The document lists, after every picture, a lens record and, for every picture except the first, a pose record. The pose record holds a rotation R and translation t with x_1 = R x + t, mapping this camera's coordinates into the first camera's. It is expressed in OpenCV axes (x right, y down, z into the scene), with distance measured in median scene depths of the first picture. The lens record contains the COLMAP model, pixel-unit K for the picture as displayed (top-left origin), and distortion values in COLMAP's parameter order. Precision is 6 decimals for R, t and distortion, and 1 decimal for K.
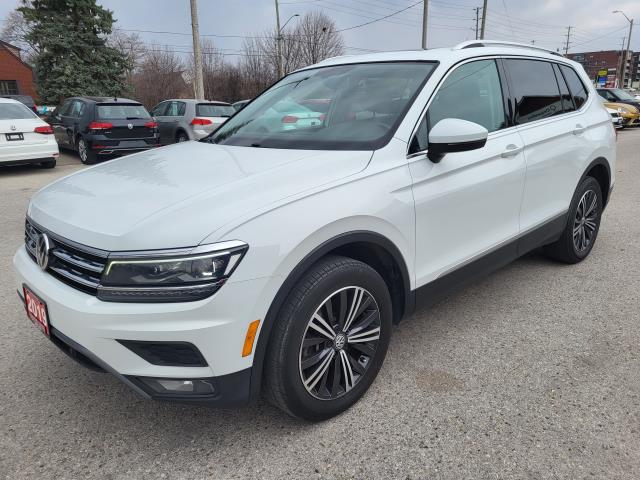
lens RADIAL K [[476.9, 0, 319.1], [0, 476.9, 250.1], [0, 0, 1]] dist [0.064772, -0.044248]
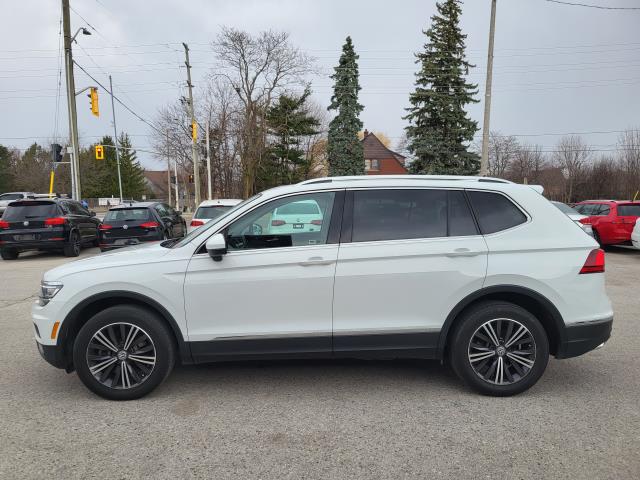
lens RADIAL K [[476.9, 0, 313.4], [0, 476.9, 243.1], [0, 0, 1]] dist [0.064772, -0.044248]
pose [[0.733152, 0.079497, -0.675403, 0.526930], [-0.212821, 0.970081, -0.116836, -0.044516], [0.645907, 0.229398, 0.728135, 0.029684]]
